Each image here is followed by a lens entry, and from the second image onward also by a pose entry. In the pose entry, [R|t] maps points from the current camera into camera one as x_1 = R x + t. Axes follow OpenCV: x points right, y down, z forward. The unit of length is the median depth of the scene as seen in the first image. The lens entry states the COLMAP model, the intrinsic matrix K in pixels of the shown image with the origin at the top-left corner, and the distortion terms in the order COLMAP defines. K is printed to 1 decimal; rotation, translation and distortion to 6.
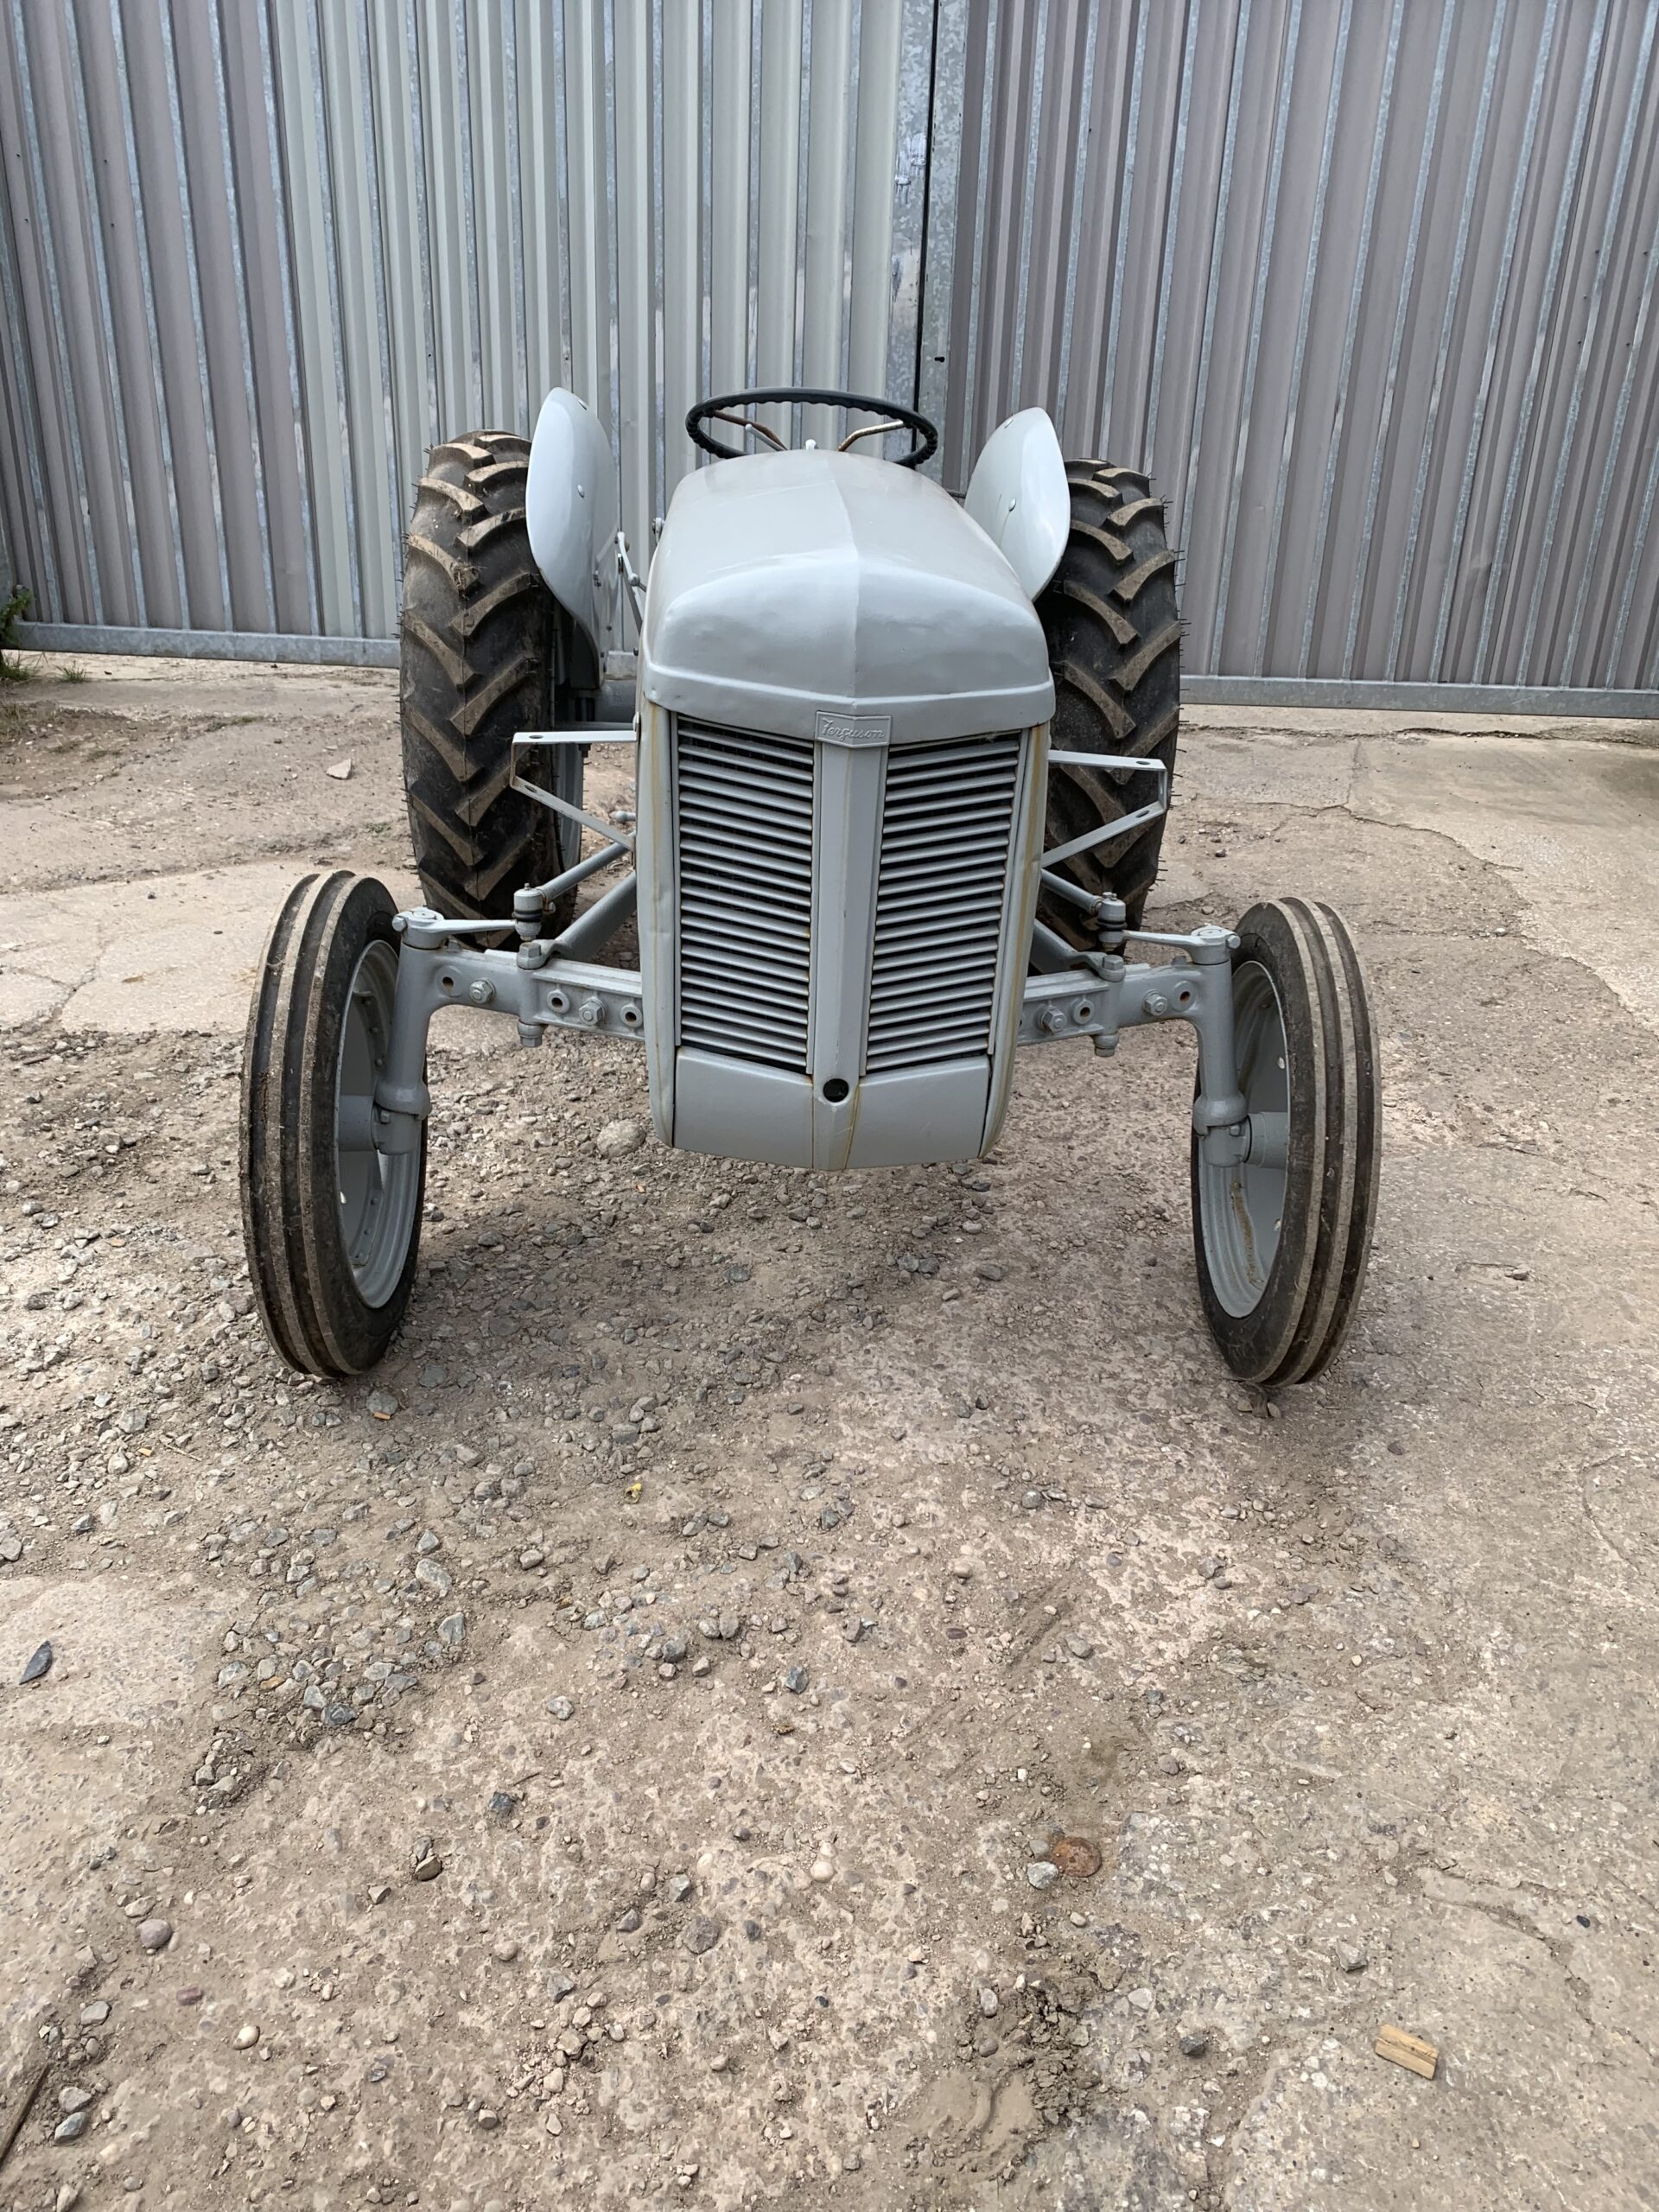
lens RADIAL K [[1713.7, 0, 829.5], [0, 1713.7, 1106.0], [0, 0, 1]] dist [0.014295, -0.009012]
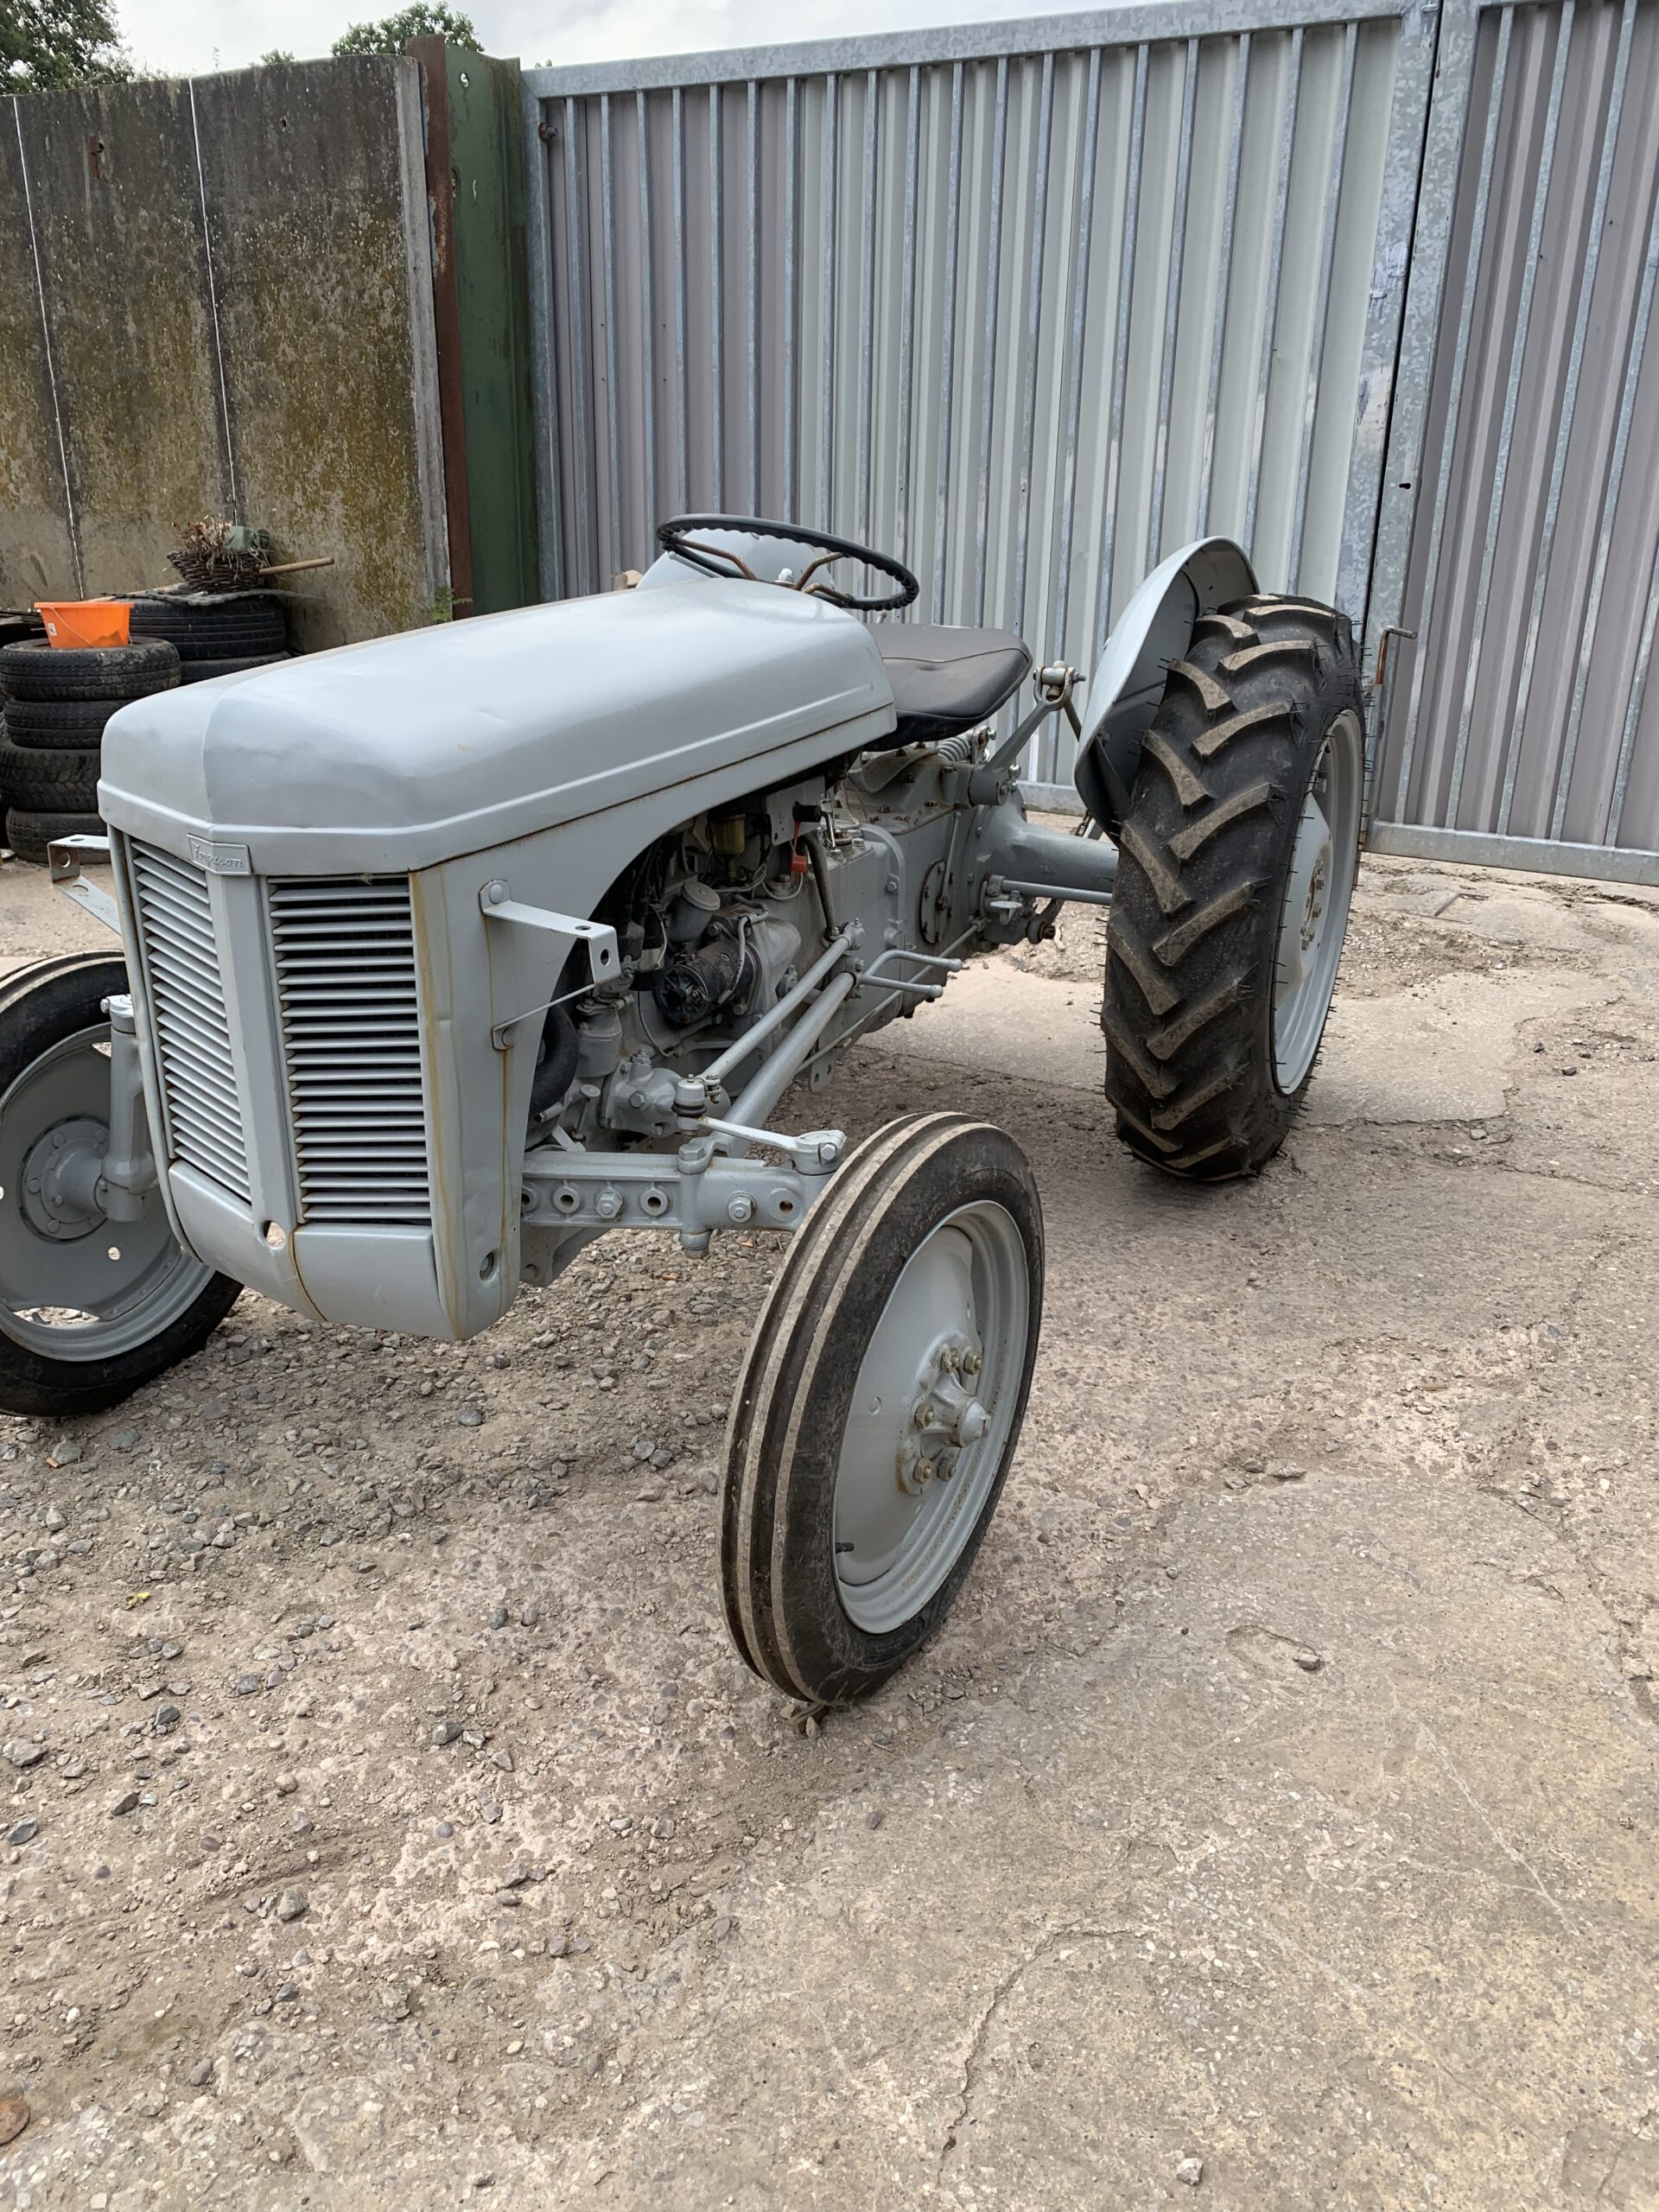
lens RADIAL K [[1713.7, 0, 829.5], [0, 1713.7, 1106.0], [0, 0, 1]] dist [0.014295, -0.009012]
pose [[0.875789, 0.151413, -0.458331, 0.278699], [-0.182994, 0.982796, -0.024996, -0.043971], [0.446662, 0.105763, 0.888430, 0.115192]]
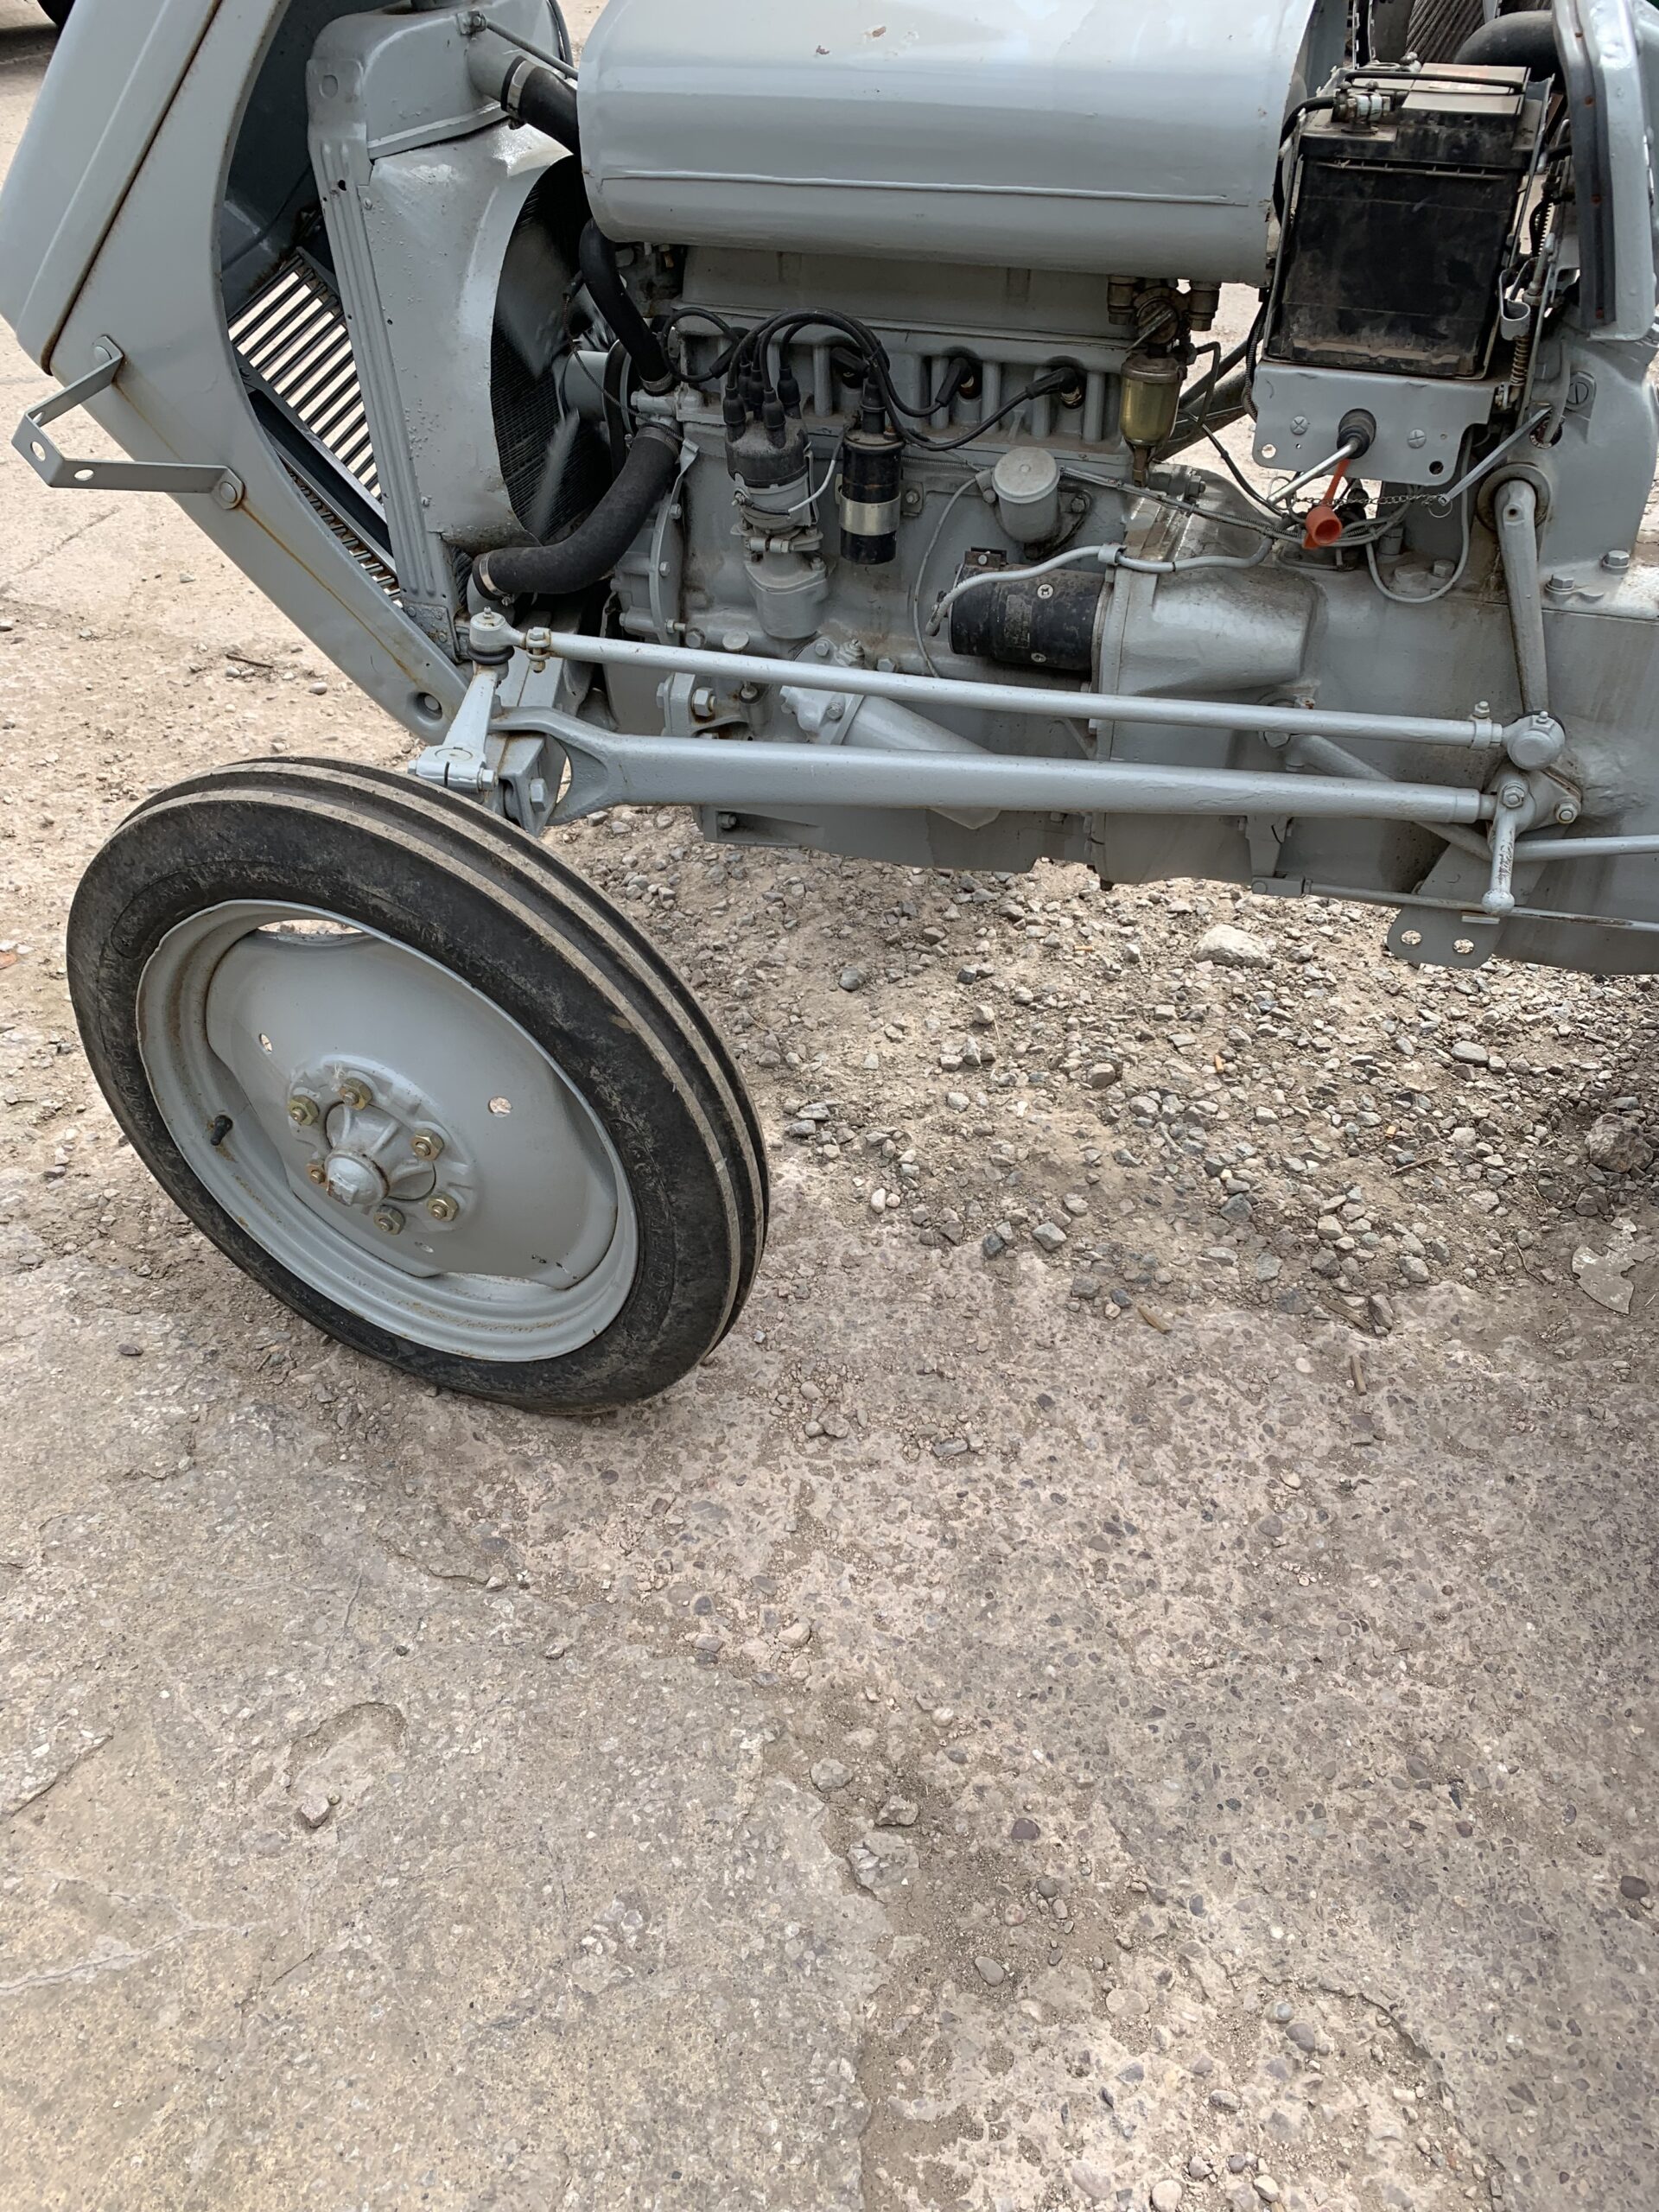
lens RADIAL K [[1713.7, 0, 829.5], [0, 1713.7, 1106.0], [0, 0, 1]] dist [0.014295, -0.009012]
pose [[-0.380662, 0.553026, -0.741120, 0.317495], [-0.401759, 0.622954, 0.671206, -0.220939], [0.832879, 0.553254, -0.014952, 0.543541]]
